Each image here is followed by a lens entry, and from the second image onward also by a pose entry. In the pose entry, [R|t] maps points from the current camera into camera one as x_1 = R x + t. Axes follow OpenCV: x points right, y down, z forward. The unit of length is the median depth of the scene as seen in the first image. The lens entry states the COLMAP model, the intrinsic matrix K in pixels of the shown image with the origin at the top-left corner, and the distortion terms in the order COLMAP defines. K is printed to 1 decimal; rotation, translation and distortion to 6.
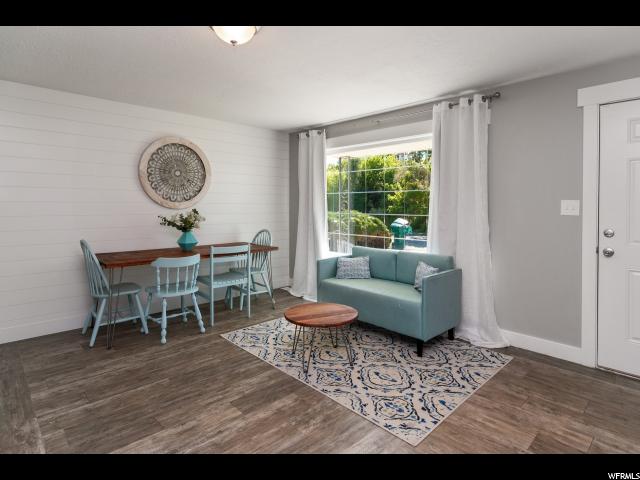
lens RADIAL K [[353.9, 0, 324.2], [0, 353.9, 211.6], [0, 0, 1]] dist [0.007669, 0.000302]
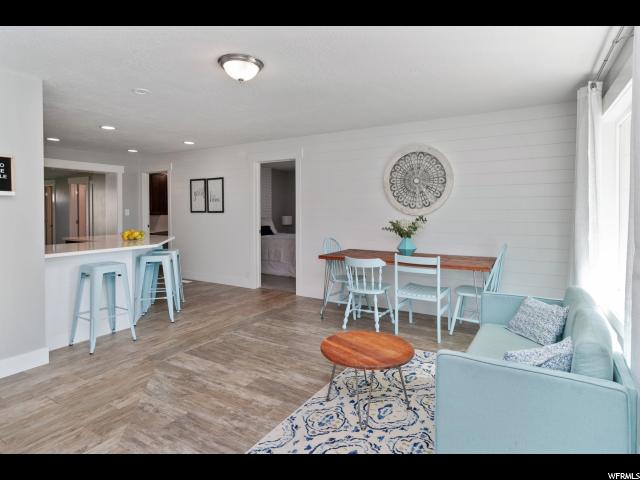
lens RADIAL K [[353.9, 0, 324.2], [0, 353.9, 211.6], [0, 0, 1]] dist [0.007669, 0.000302]
pose [[0.266630, -0.002000, -0.963797, 0.615396], [-0.014410, 0.999878, -0.006061, -0.009987], [0.963691, 0.015504, 0.266569, 0.574752]]
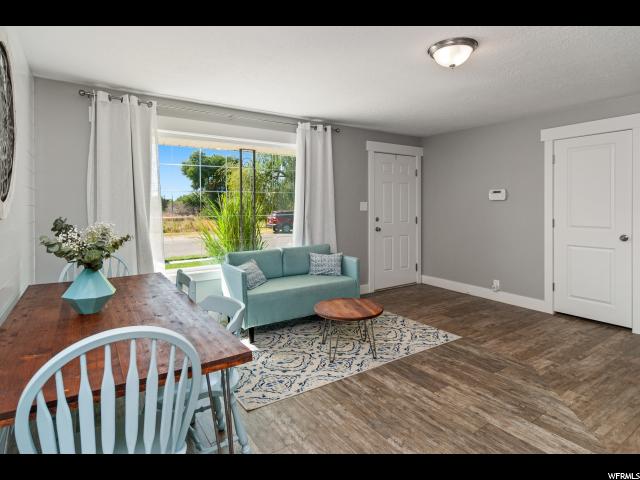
lens RADIAL K [[353.9, 0, 324.2], [0, 353.9, 211.6], [0, 0, 1]] dist [0.007669, 0.000302]
pose [[0.168761, -0.022570, 0.985399, -0.880901], [0.025754, 0.999497, 0.018483, -0.018669], [-0.985320, 0.022259, 0.169257, 0.737150]]
